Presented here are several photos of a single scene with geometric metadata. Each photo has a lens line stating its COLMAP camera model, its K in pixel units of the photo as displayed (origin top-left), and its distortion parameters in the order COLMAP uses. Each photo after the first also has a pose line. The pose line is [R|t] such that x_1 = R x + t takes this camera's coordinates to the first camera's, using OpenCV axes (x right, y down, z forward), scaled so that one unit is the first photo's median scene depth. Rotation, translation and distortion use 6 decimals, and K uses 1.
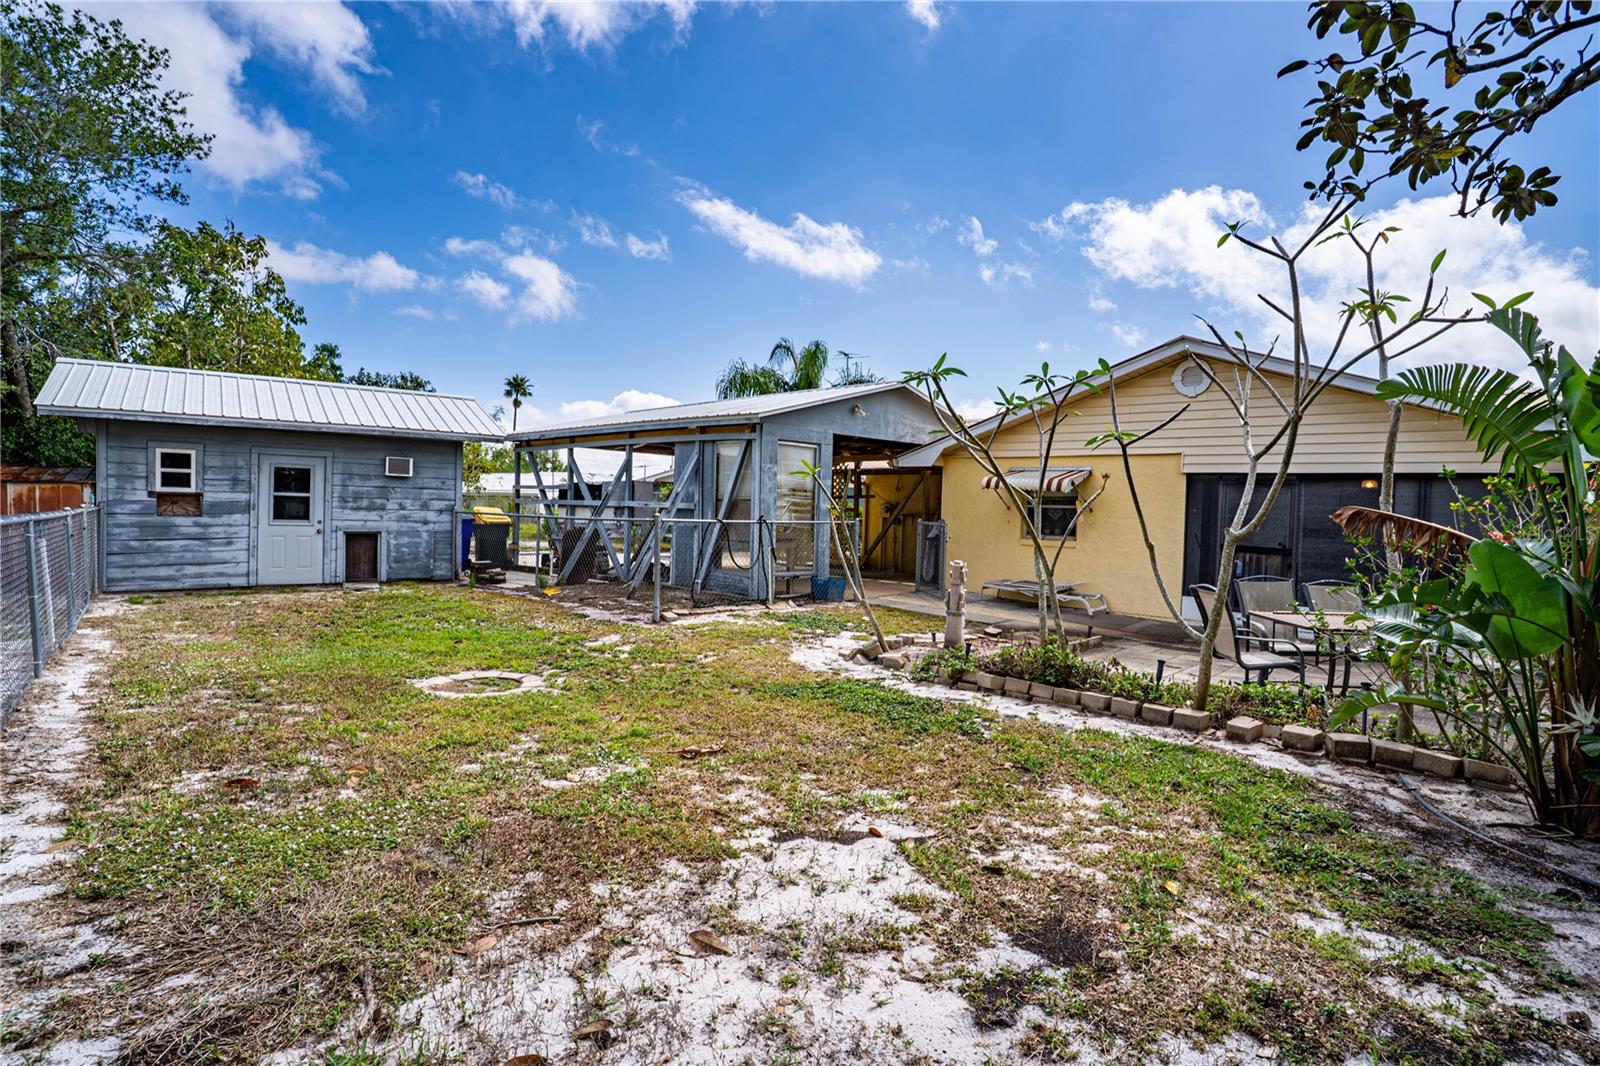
lens RADIAL K [[790.6, 0, 800.0], [0, 790.6, 533.0], [0, 0, 1]] dist [-0.087135, 0.041173]
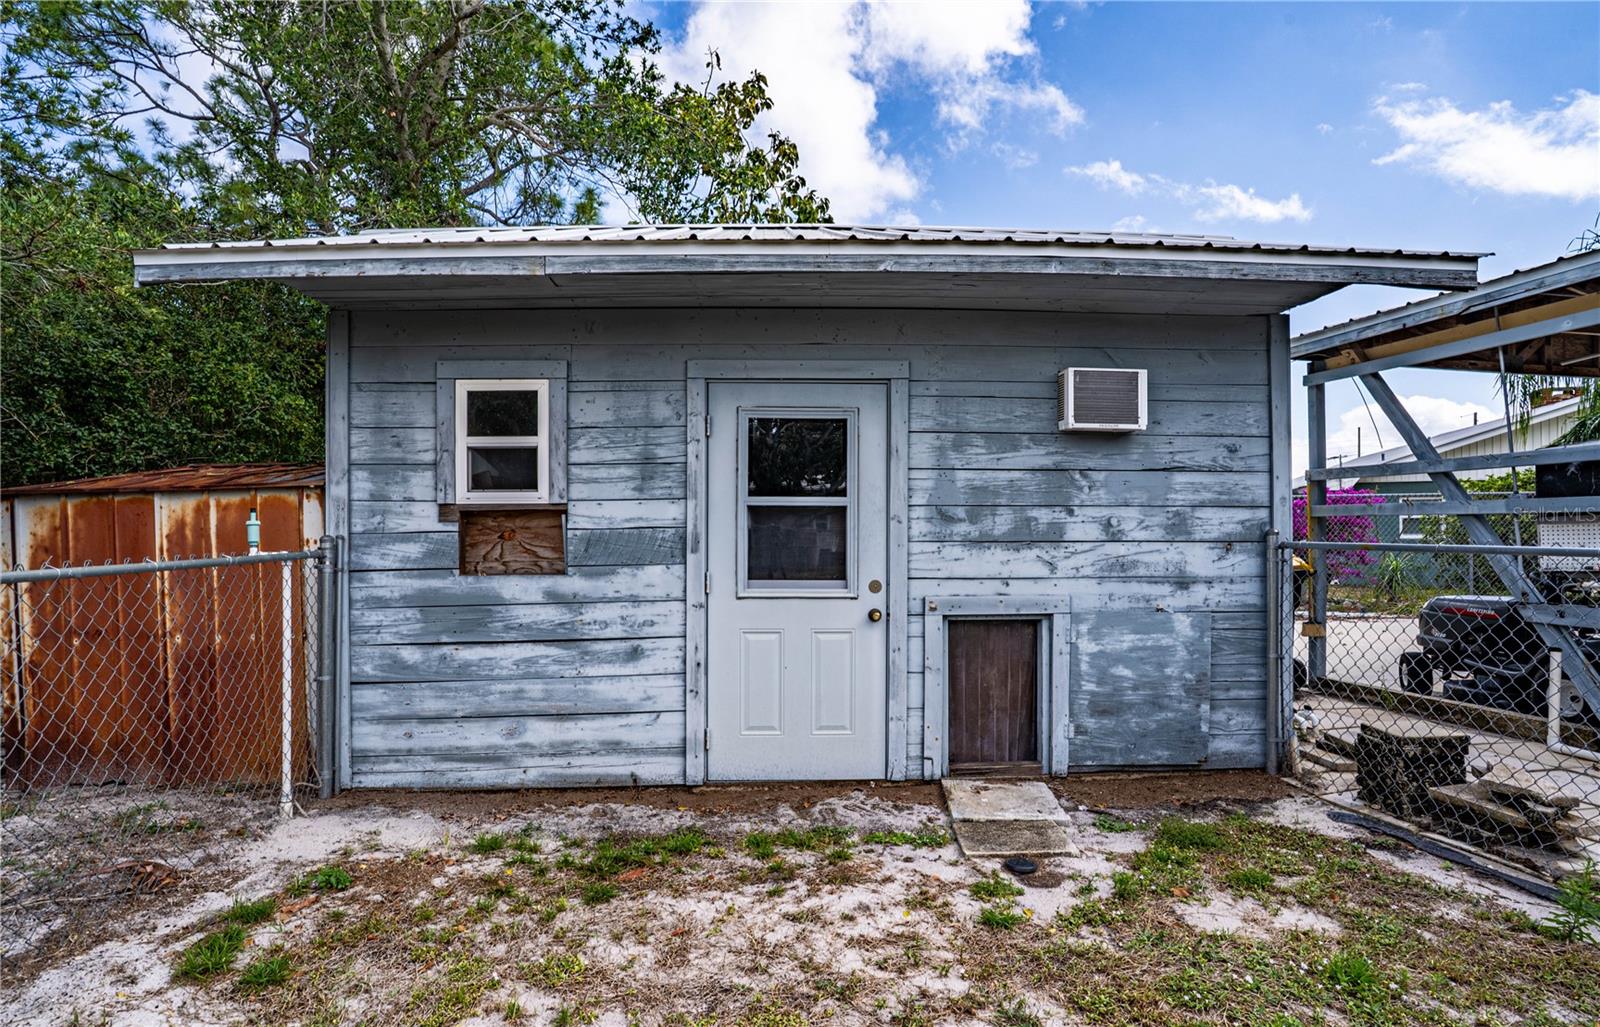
lens RADIAL K [[912.1, 0, 800.0], [0, 912.1, 513.5], [0, 0, 1]] dist [-0.059016, -0.000072]
pose [[0.818015, -0.039597, -0.573832, -0.461750], [0.008708, 0.998366, -0.056479, -0.024722], [0.575131, 0.041204, 0.817023, 0.717804]]
